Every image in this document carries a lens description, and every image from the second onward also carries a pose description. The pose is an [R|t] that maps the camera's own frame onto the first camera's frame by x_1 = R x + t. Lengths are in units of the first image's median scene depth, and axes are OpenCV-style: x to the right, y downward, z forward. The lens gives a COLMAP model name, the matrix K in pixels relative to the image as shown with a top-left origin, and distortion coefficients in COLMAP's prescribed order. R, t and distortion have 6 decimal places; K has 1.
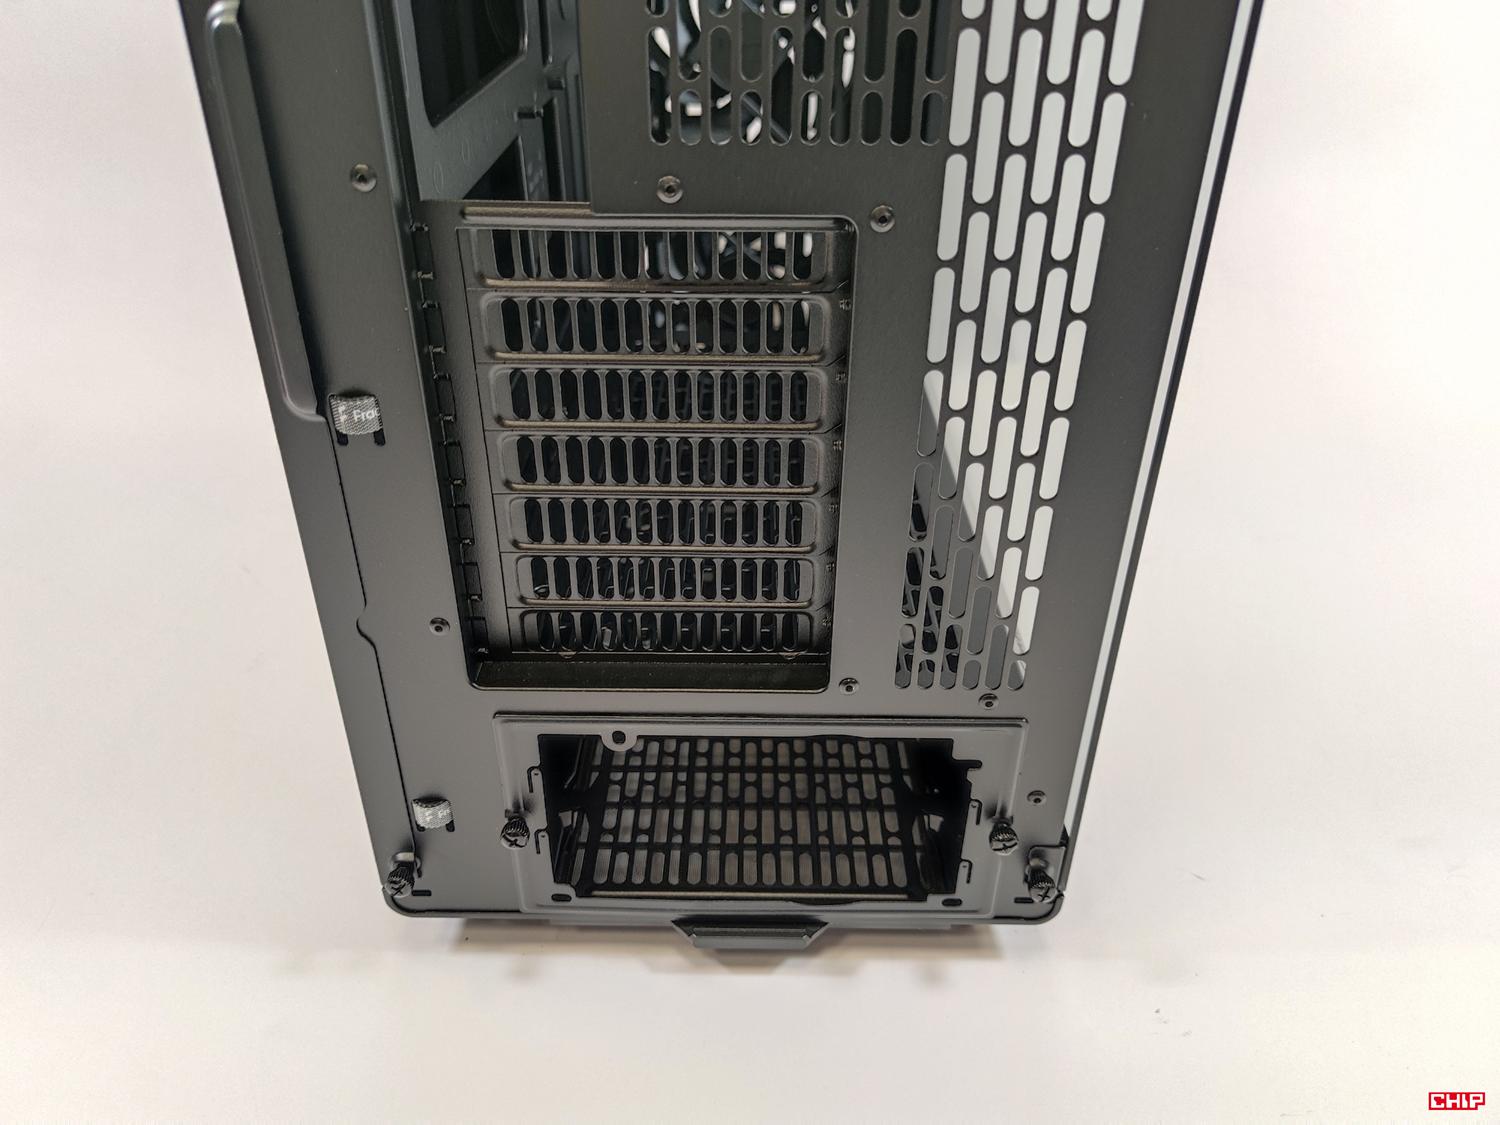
lens RADIAL K [[1115.4, 0, 741.9], [0, 1115.4, 557.6], [0, 0, 1]] dist [0.004766, -0.006655]
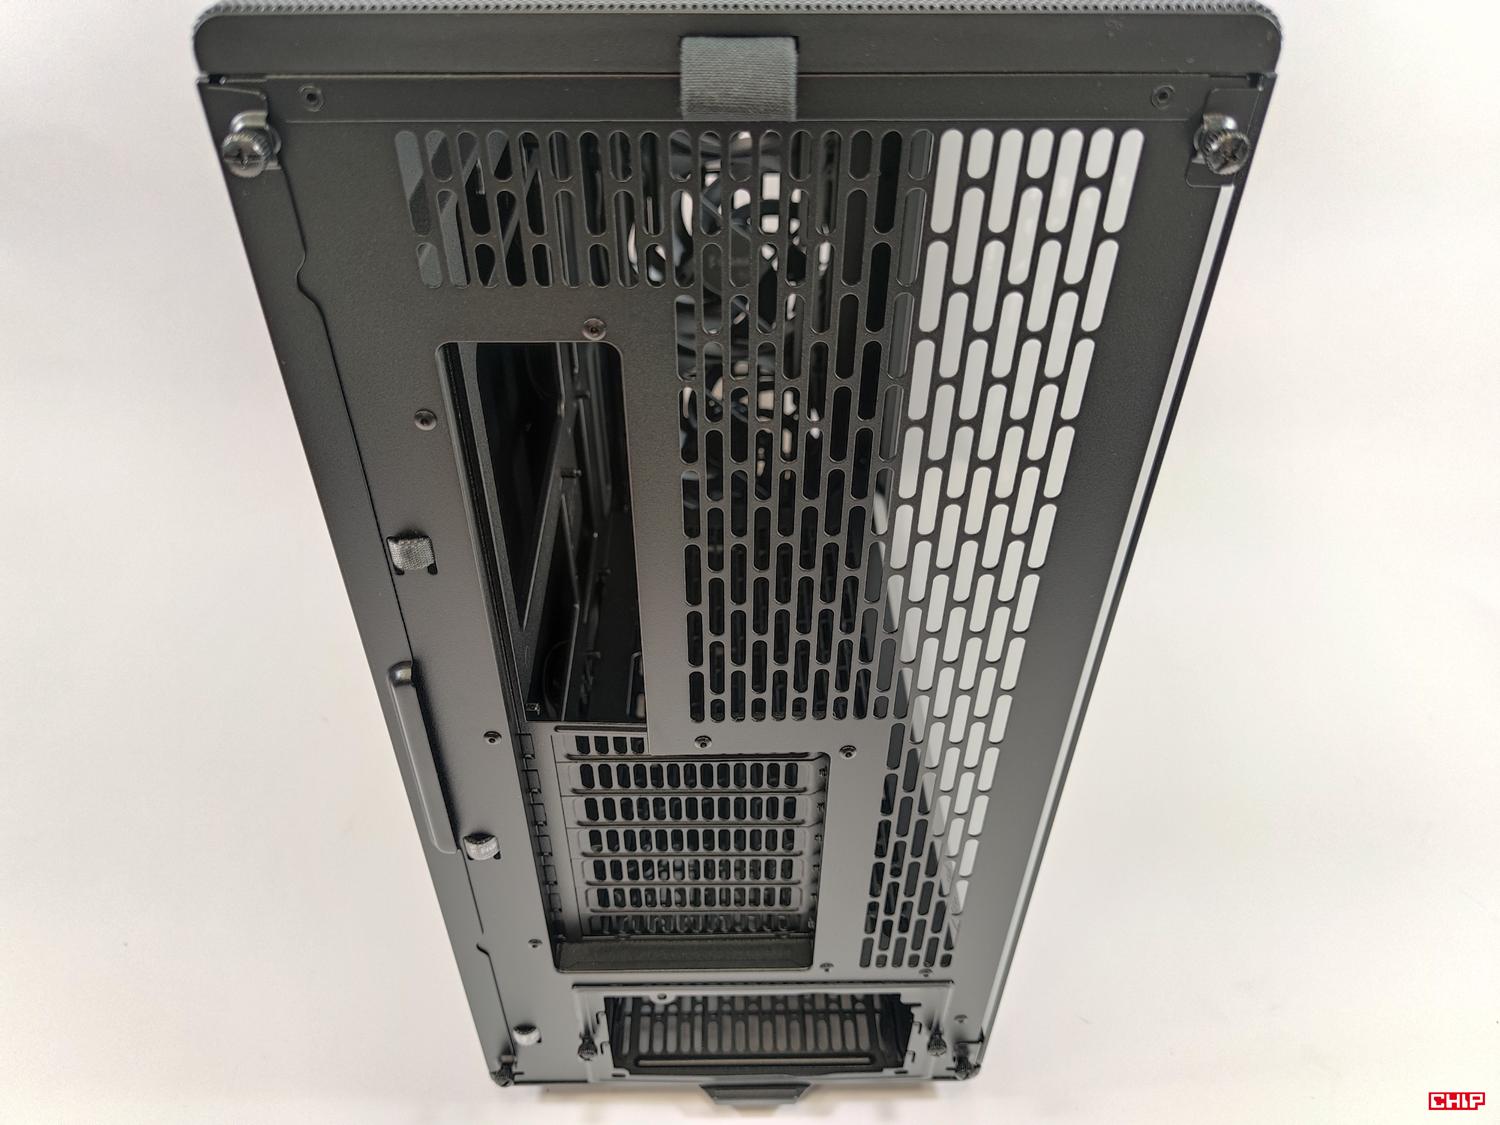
lens RADIAL K [[1113.3, 0, 764.7], [0, 1113.3, 562.3], [0, 0, 1]] dist [-0.054493, -0.001993]
pose [[0.999786, -0.001289, 0.020635, -0.008533], [-0.001284, 0.992259, 0.124181, -0.511816], [-0.020635, -0.124181, 0.992045, -0.282303]]
